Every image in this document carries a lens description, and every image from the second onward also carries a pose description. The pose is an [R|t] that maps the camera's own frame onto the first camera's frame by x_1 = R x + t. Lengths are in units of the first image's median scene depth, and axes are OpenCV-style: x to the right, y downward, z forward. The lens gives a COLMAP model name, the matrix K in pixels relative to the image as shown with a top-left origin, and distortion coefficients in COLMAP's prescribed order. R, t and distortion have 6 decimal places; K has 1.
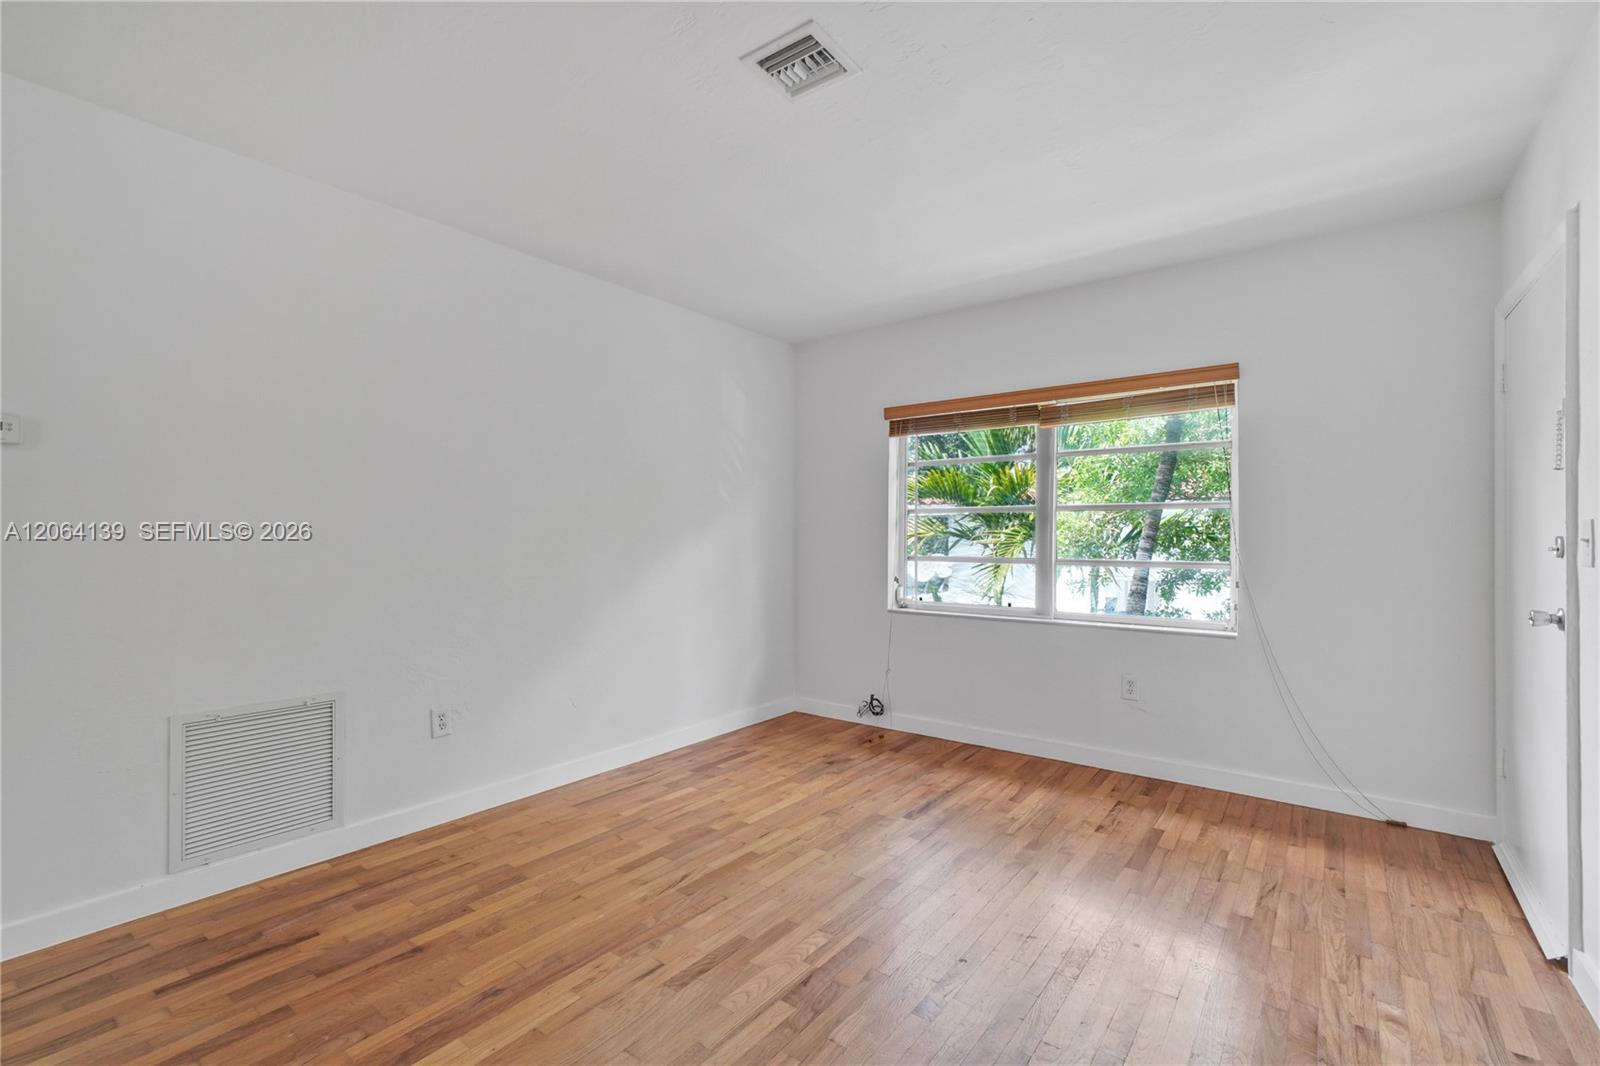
lens RADIAL K [[698.4, 0, 808.2], [0, 698.4, 531.6], [0, 0, 1]] dist [-0.005553, 0.000680]
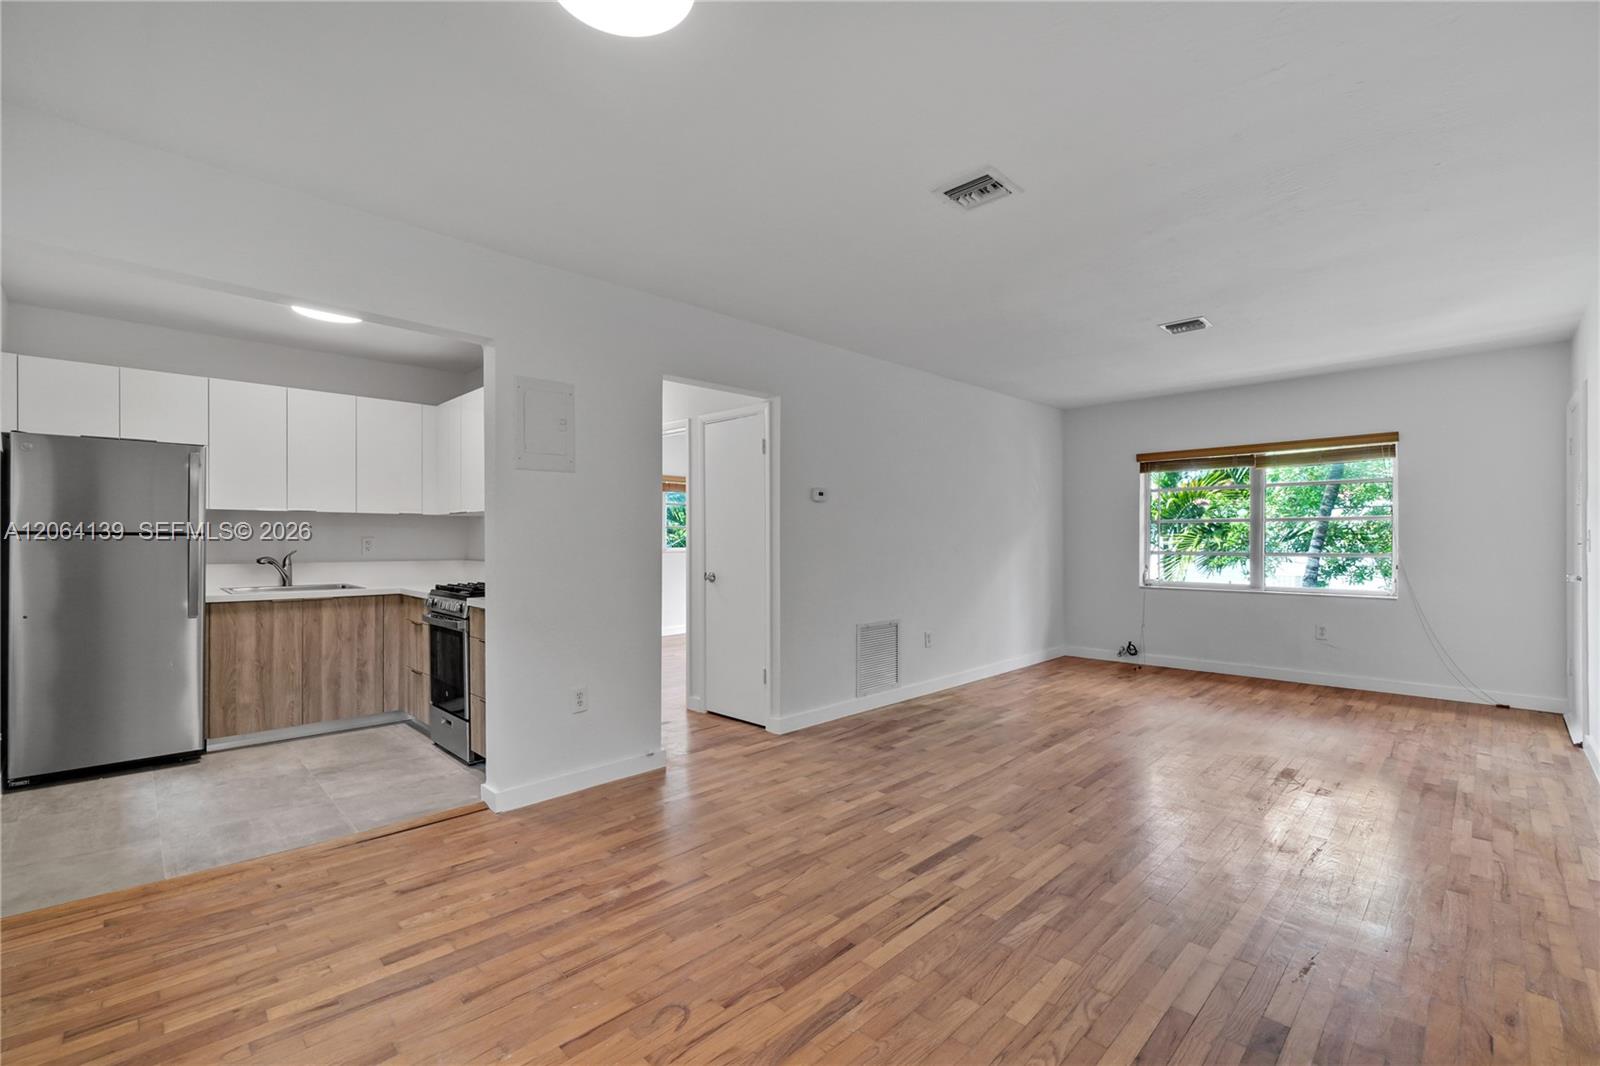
lens RADIAL K [[698.4, 0, 791.3], [0, 698.4, 541.0], [0, 0, 1]] dist [-0.005553, 0.000680]
pose [[0.990004, -0.006016, -0.140909, -0.477343], [0.007519, 0.999920, 0.010137, -0.010734], [0.140837, -0.011095, 0.989971, -0.693483]]
